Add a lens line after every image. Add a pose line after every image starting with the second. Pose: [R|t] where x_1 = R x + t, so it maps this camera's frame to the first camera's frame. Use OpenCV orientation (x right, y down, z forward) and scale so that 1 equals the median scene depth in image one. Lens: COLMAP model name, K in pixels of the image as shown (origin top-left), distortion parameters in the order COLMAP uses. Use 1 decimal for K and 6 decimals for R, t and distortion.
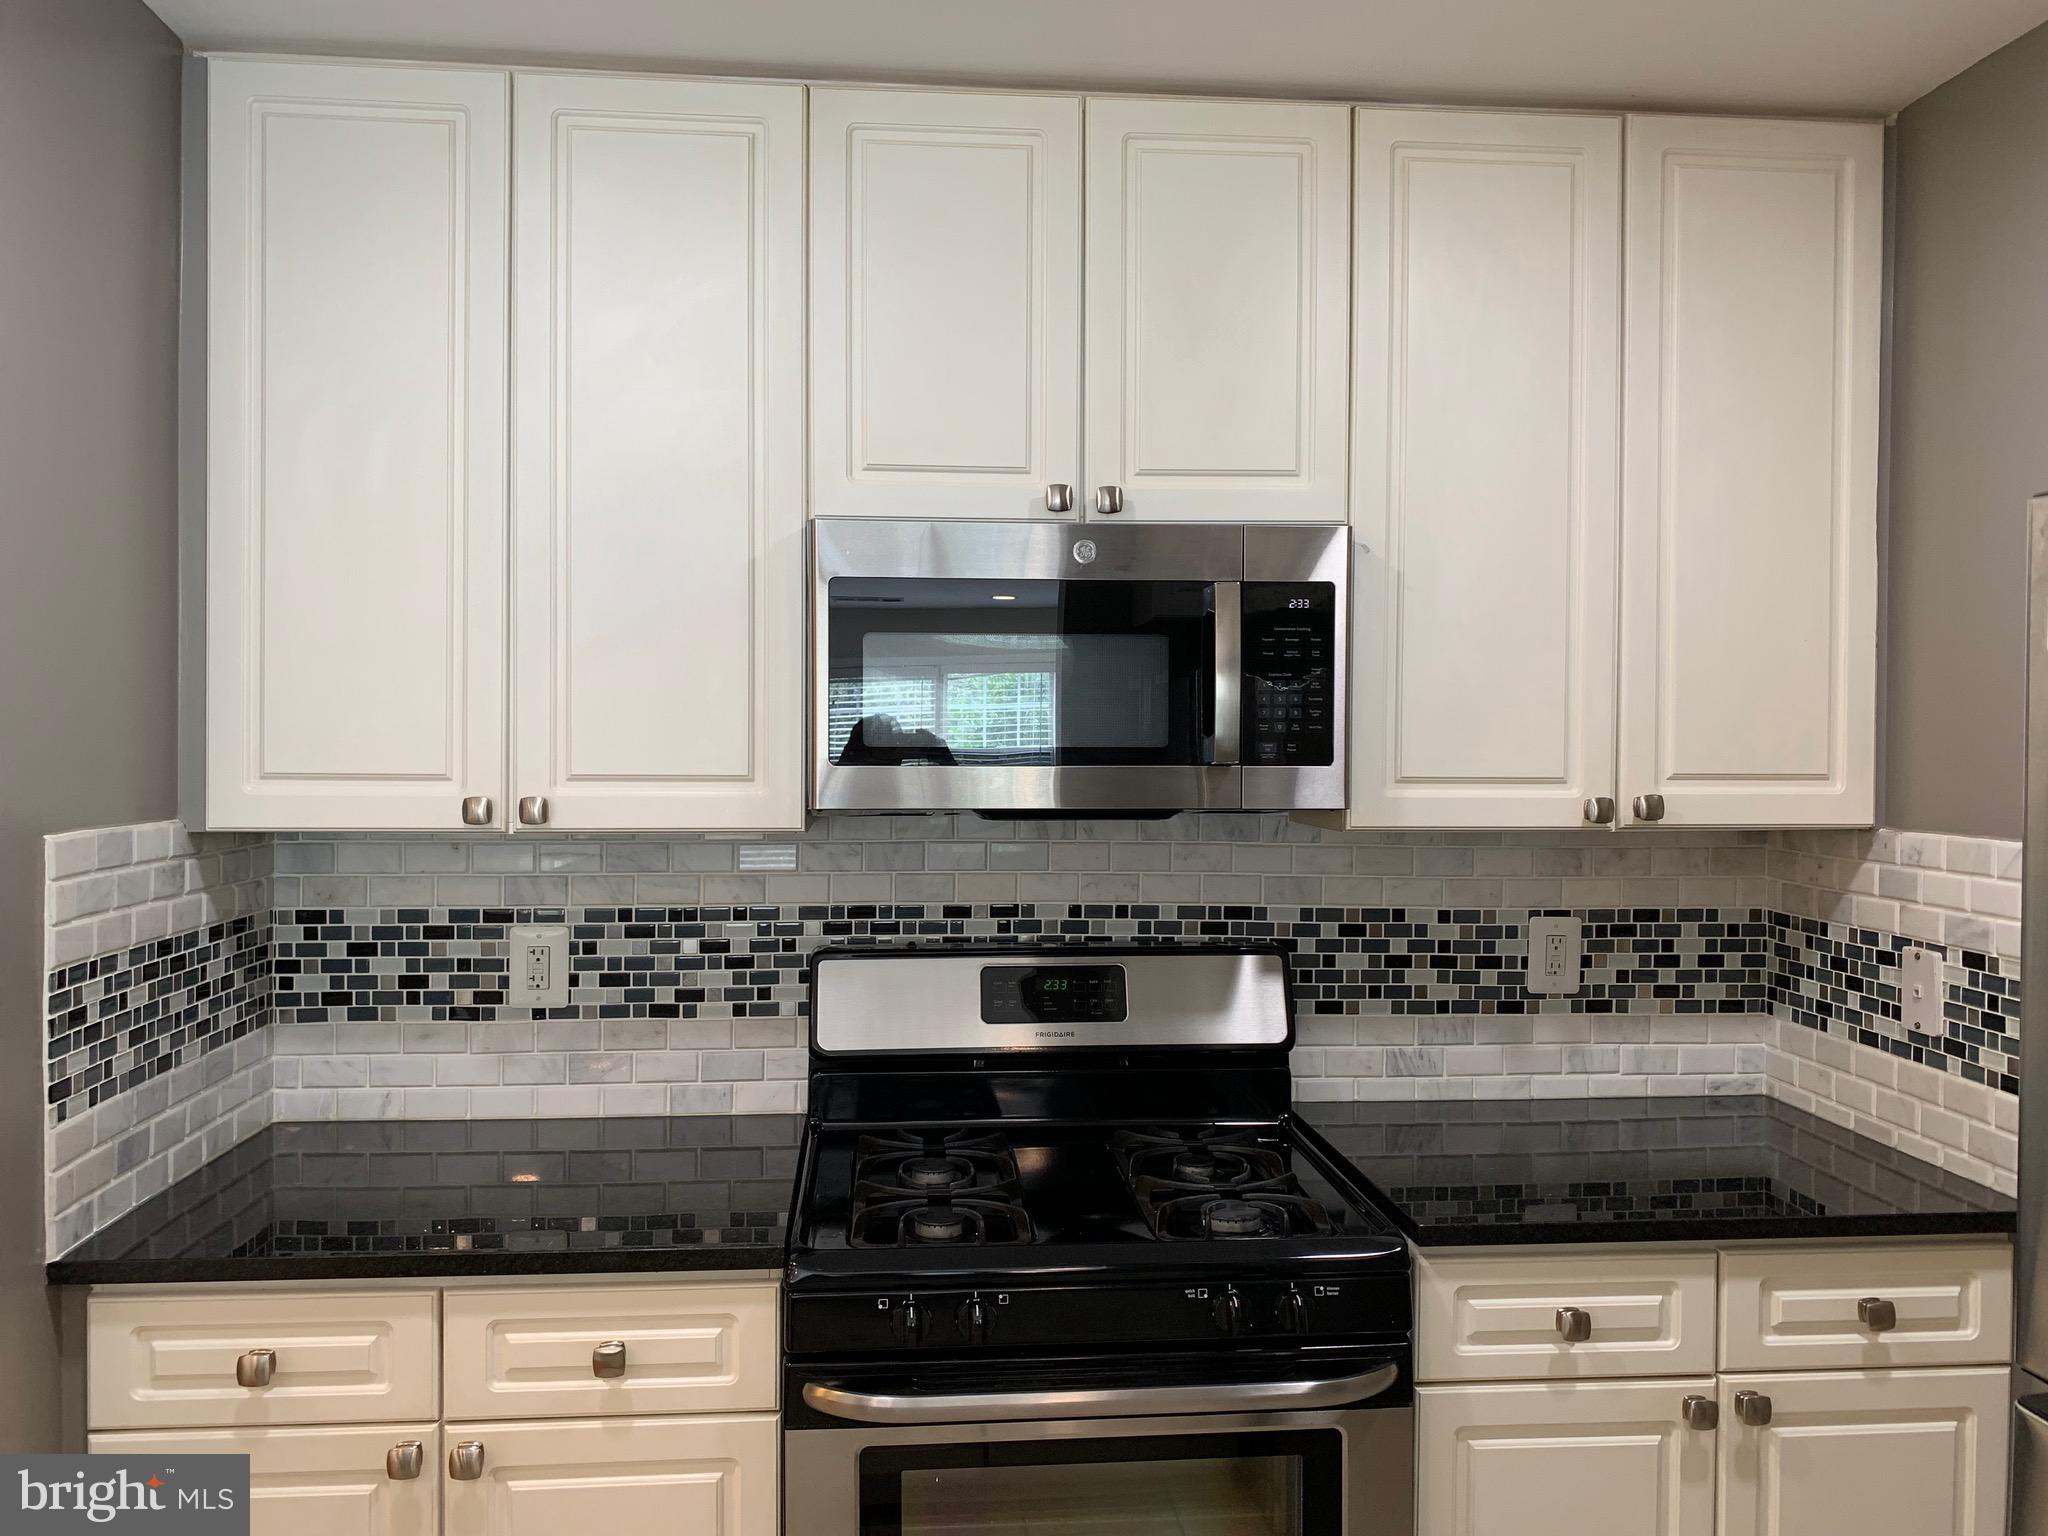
lens RADIAL K [[1553.8, 0, 1024.0], [0, 1553.8, 768.0], [0, 0, 1]] dist [0.075640, -0.125405]
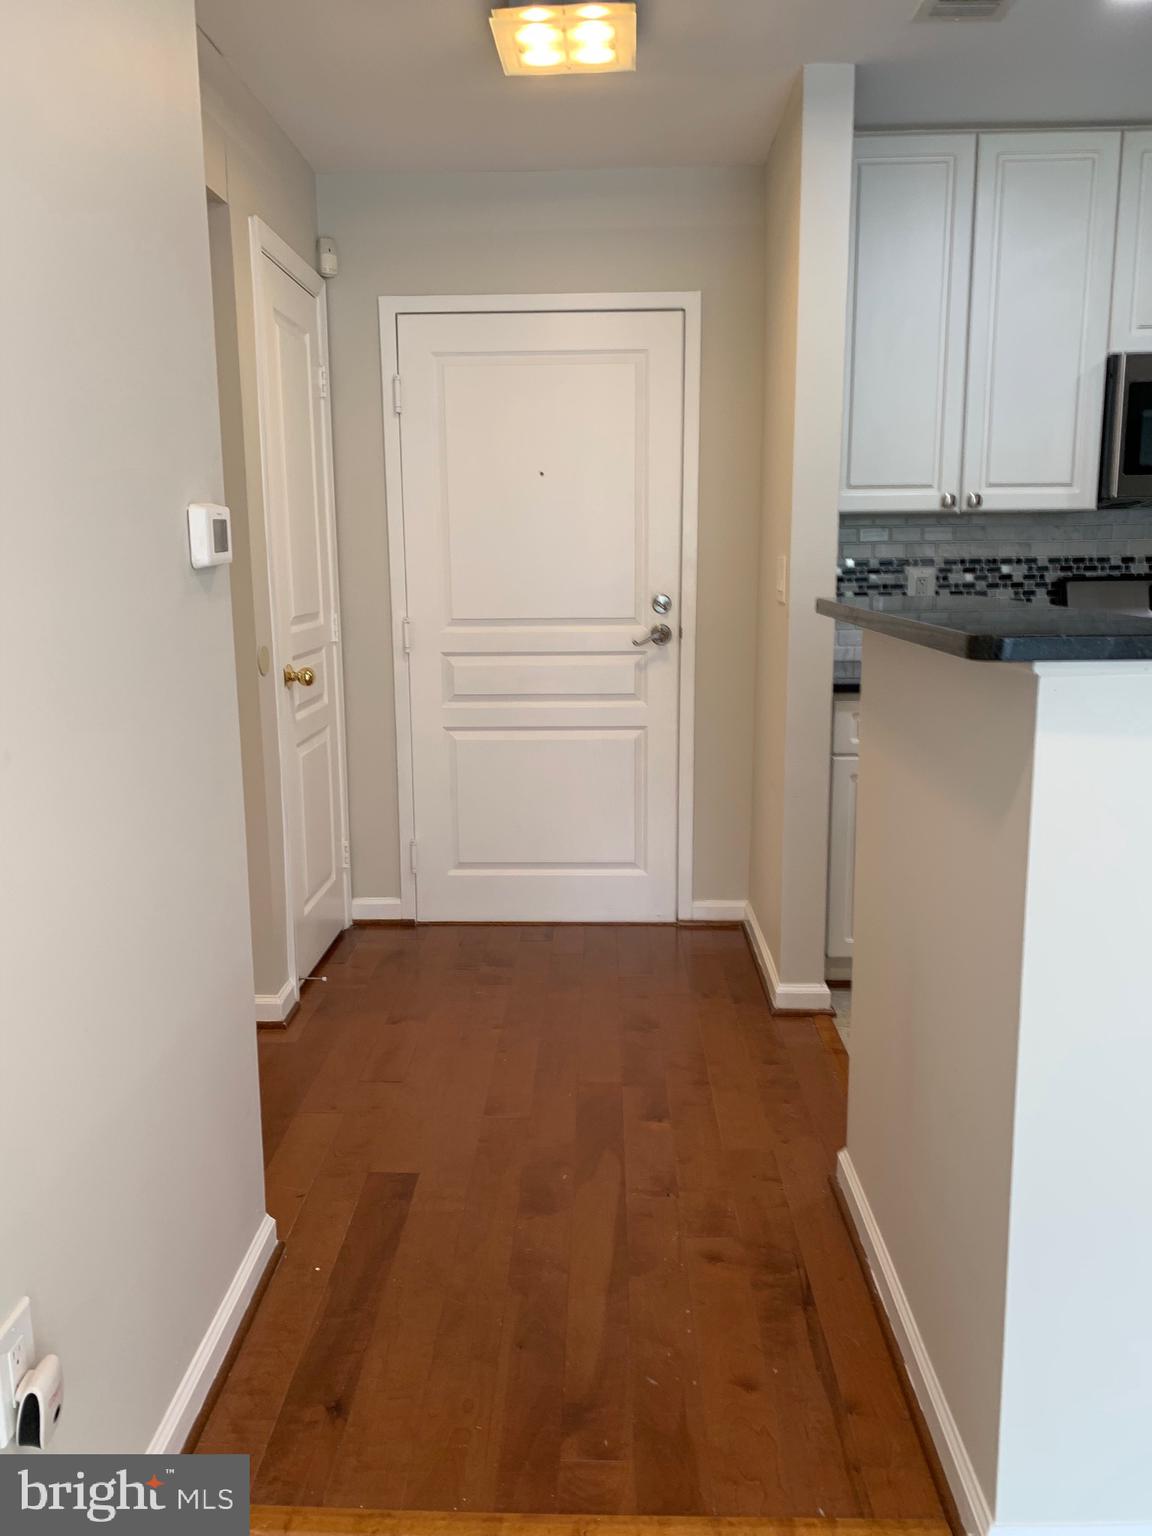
lens RADIAL K [[1165.4, 0, 576.0], [0, 1165.4, 768.0], [0, 0, 1]] dist [0.075640, -0.125405]
pose [[0.990345, 0.010128, -0.138255, -0.542364], [0.012416, 0.986839, 0.161231, 0.106369], [0.138068, -0.161391, 0.977185, -0.618822]]
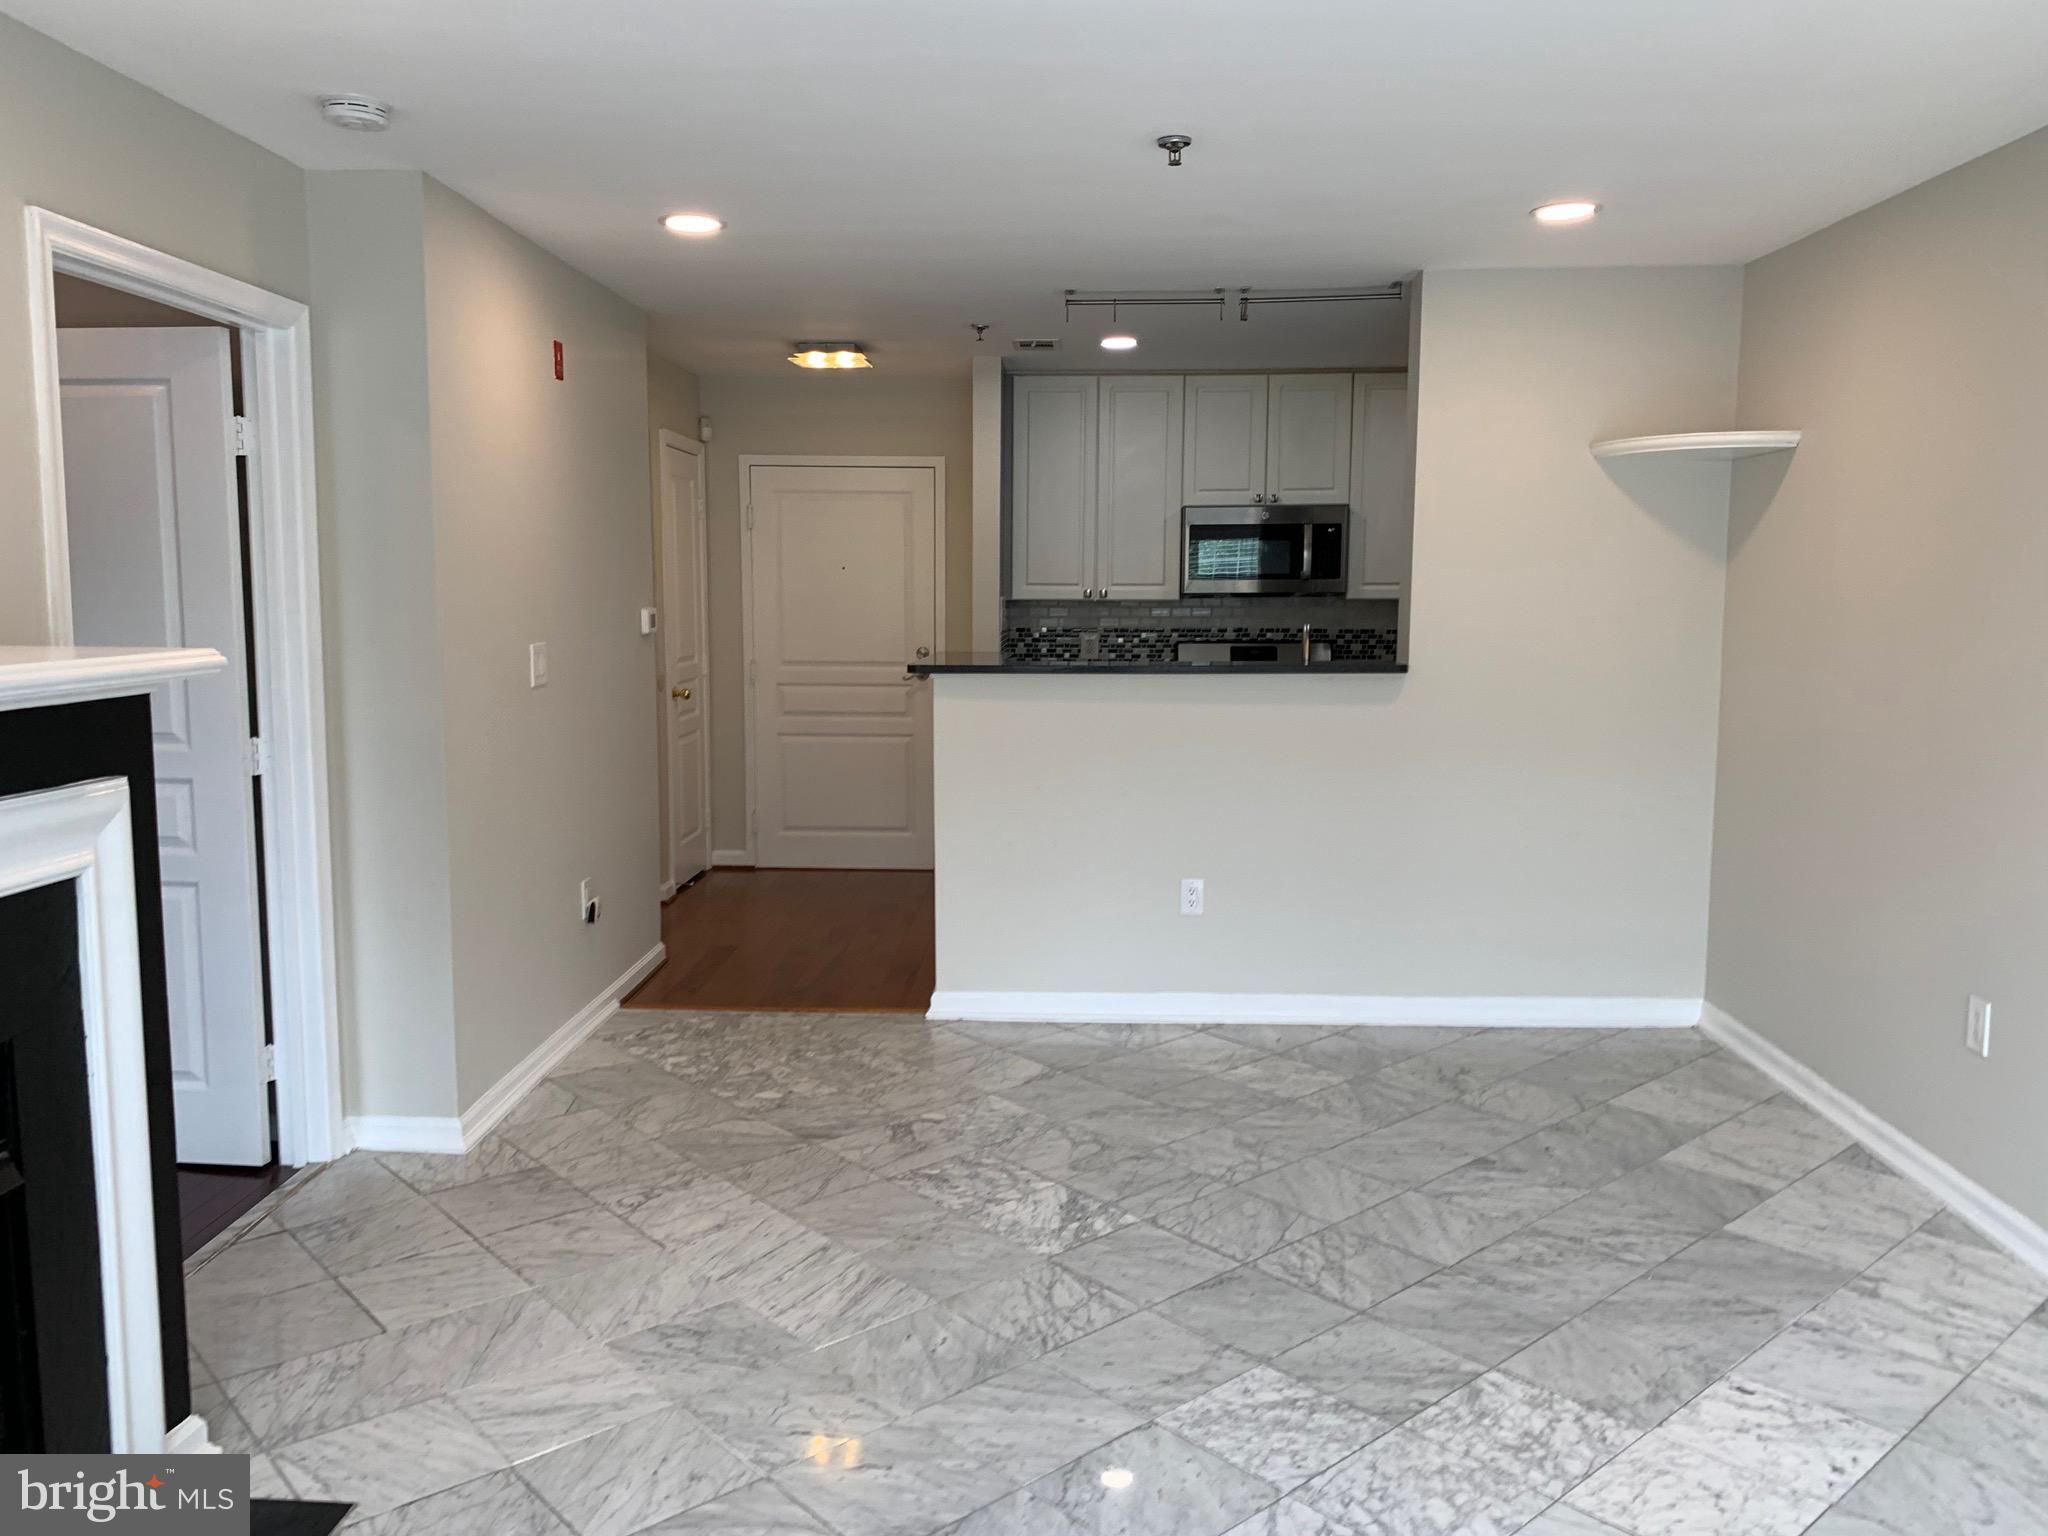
lens RADIAL K [[1561.5, 0, 1024.0], [0, 1561.5, 768.0], [0, 0, 1]] dist [0.210943, -0.125639]
pose [[0.989091, 0.017045, -0.146316, 0.027524], [-0.002838, 0.995303, 0.096768, 0.066007], [0.147278, -0.095297, 0.984494, -2.166338]]
